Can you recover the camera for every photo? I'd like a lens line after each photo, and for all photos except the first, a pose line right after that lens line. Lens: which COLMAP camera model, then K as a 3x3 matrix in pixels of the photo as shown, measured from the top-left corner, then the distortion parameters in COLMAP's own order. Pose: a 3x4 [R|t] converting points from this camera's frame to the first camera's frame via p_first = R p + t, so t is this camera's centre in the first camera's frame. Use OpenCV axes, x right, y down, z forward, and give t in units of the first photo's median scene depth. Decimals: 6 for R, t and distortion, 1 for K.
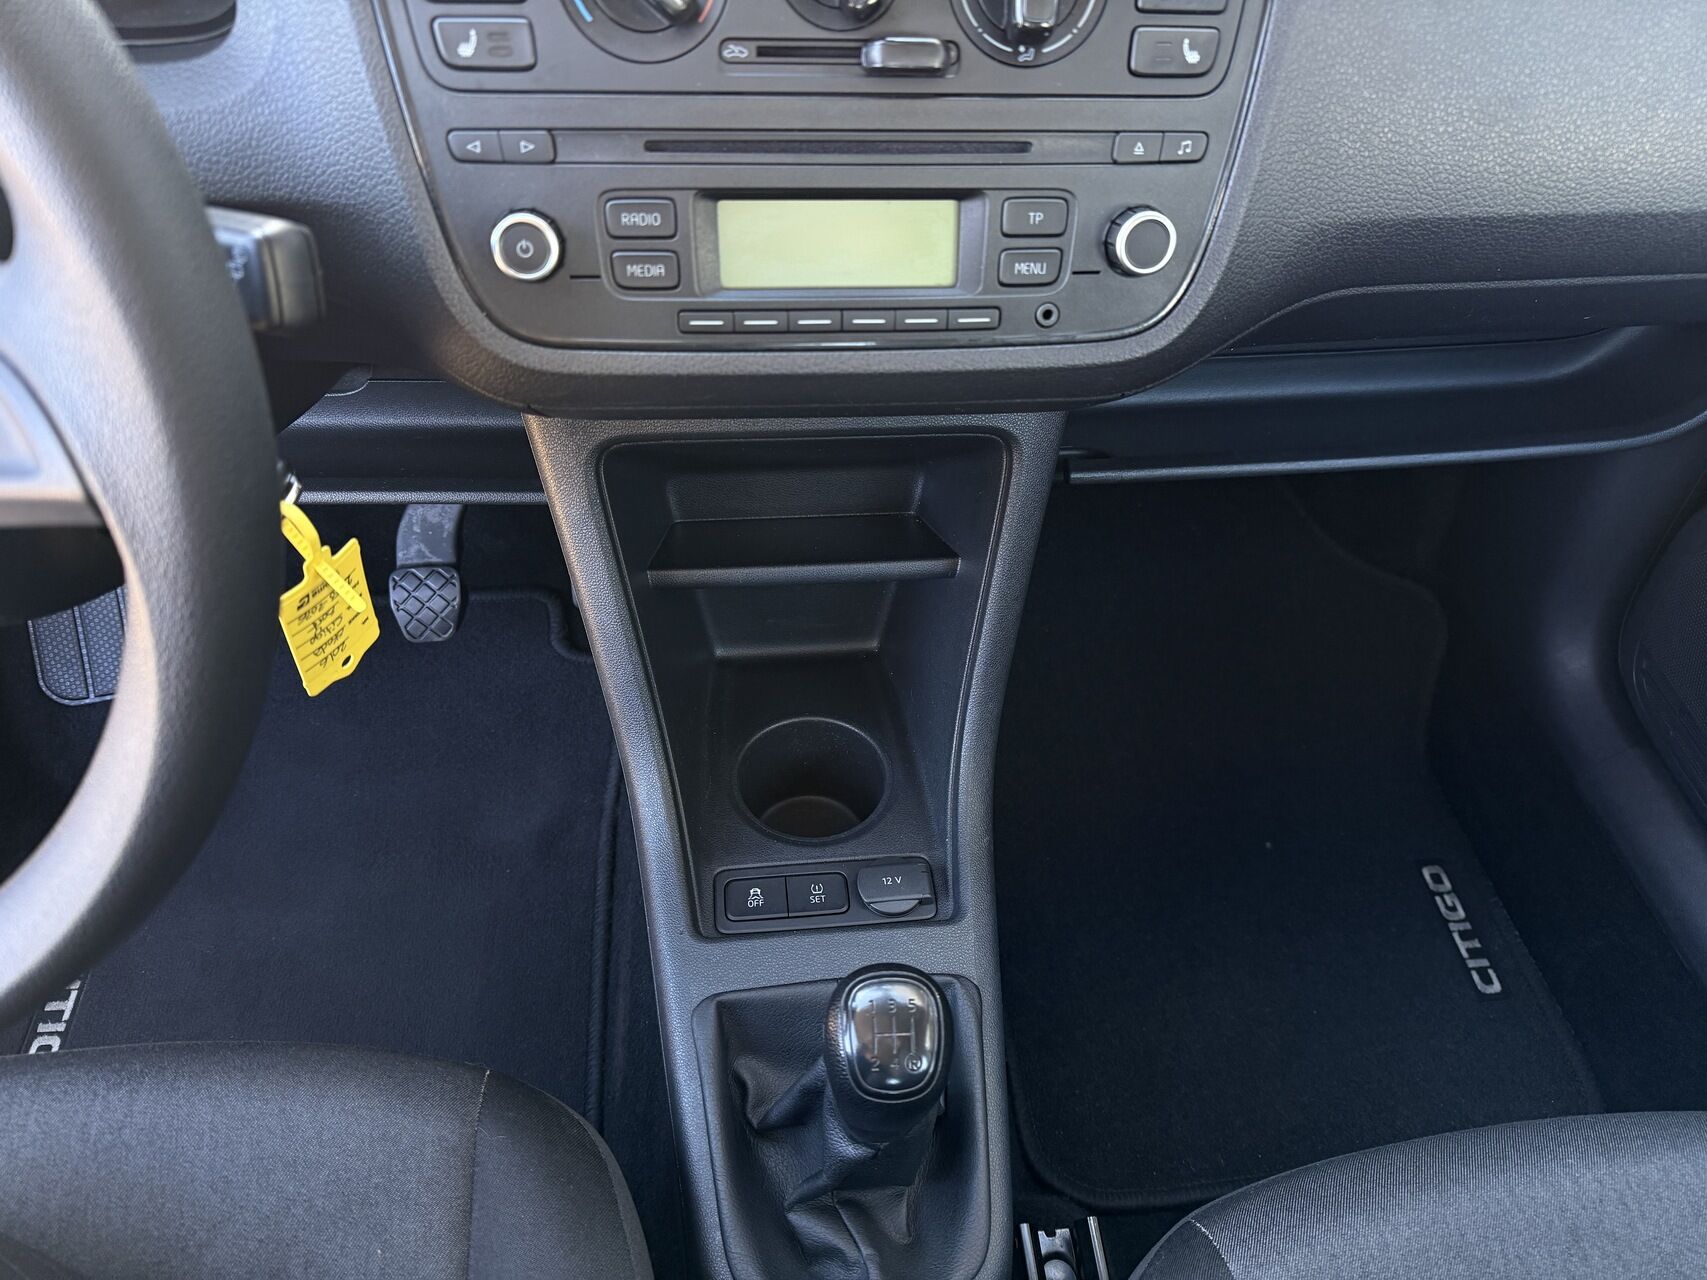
lens RADIAL K [[1221.1, 0, 852.2], [0, 1221.1, 630.7], [0, 0, 1]] dist [0.015062, -0.014403]
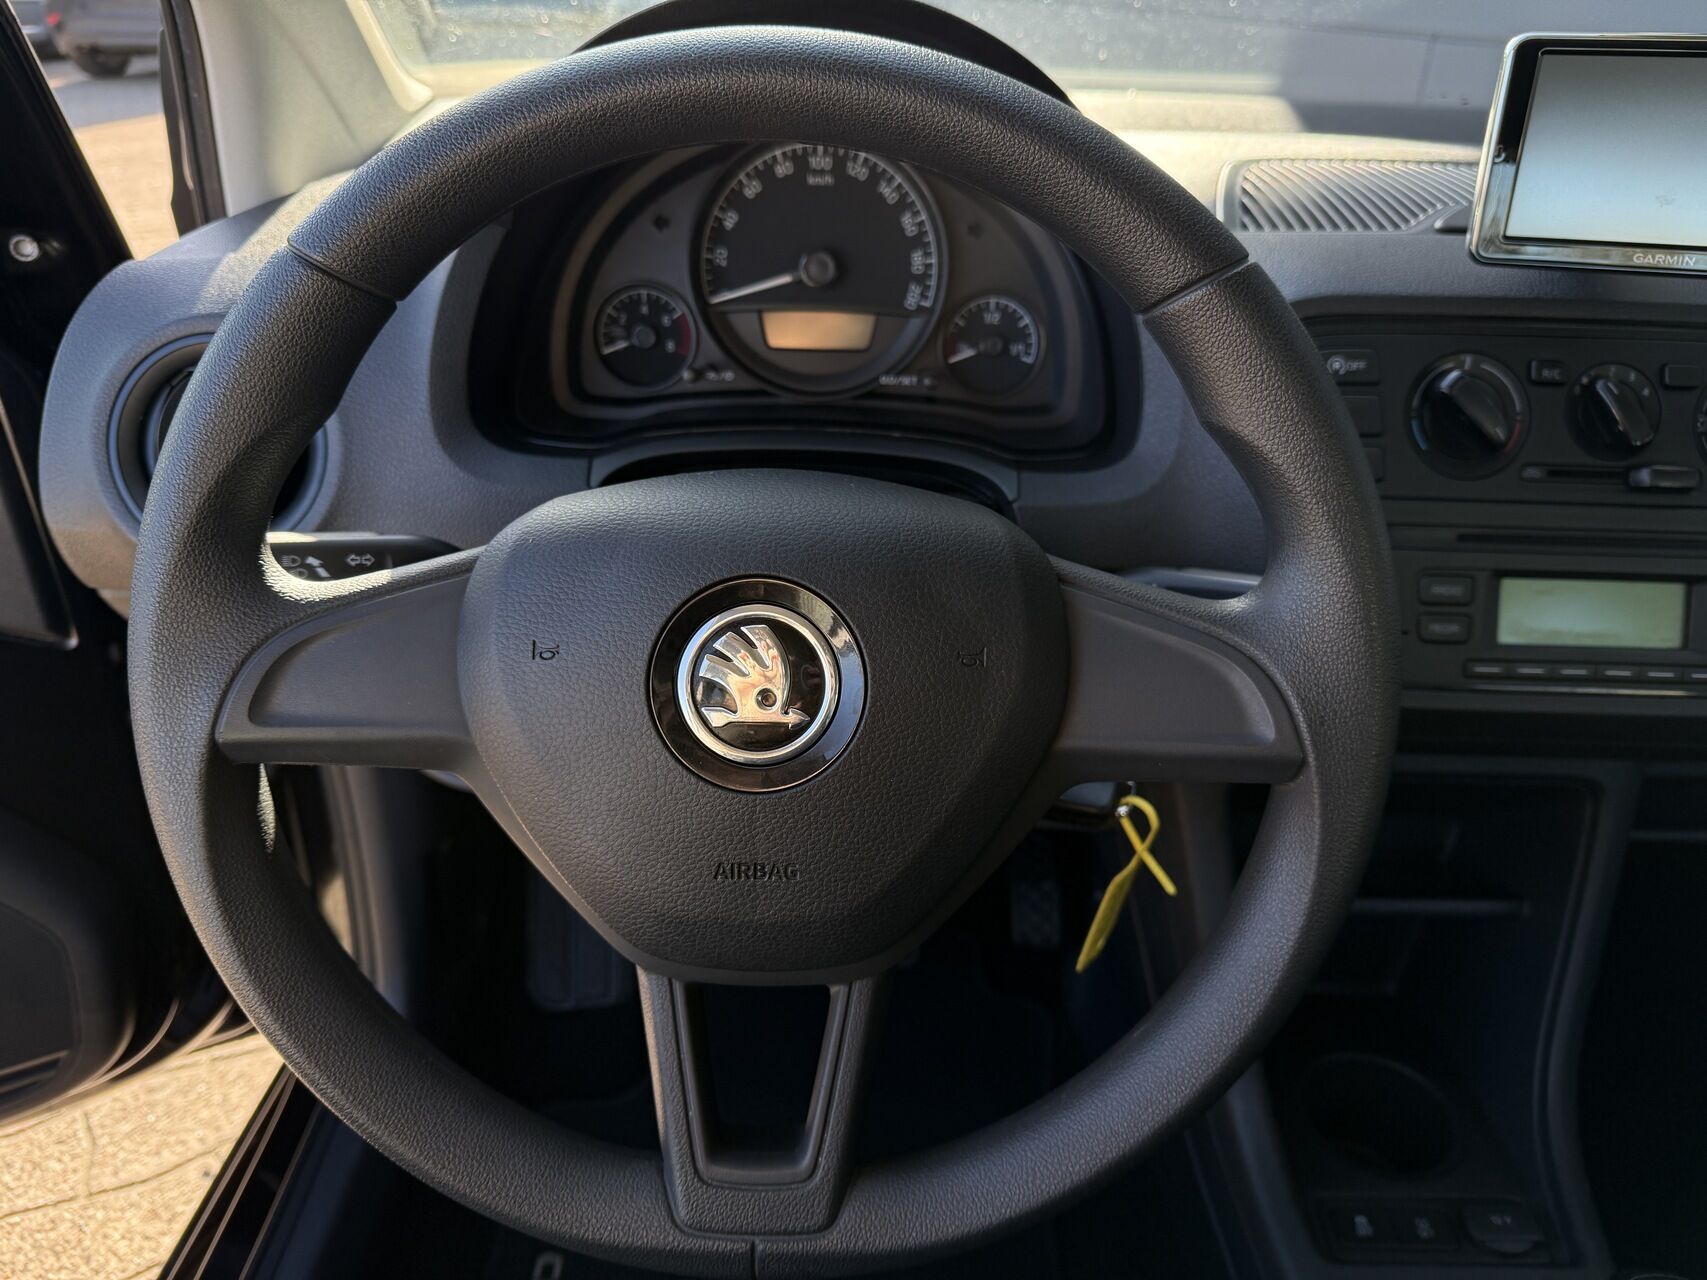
lens RADIAL K [[1221.1, 0, 852.2], [0, 1221.1, 630.7], [0, 0, 1]] dist [0.015062, -0.014403]
pose [[0.994836, 0.033903, -0.095669, -0.642517], [-0.062081, 0.948942, -0.309281, 0.134945], [0.080298, 0.313623, 0.946146, -0.242625]]
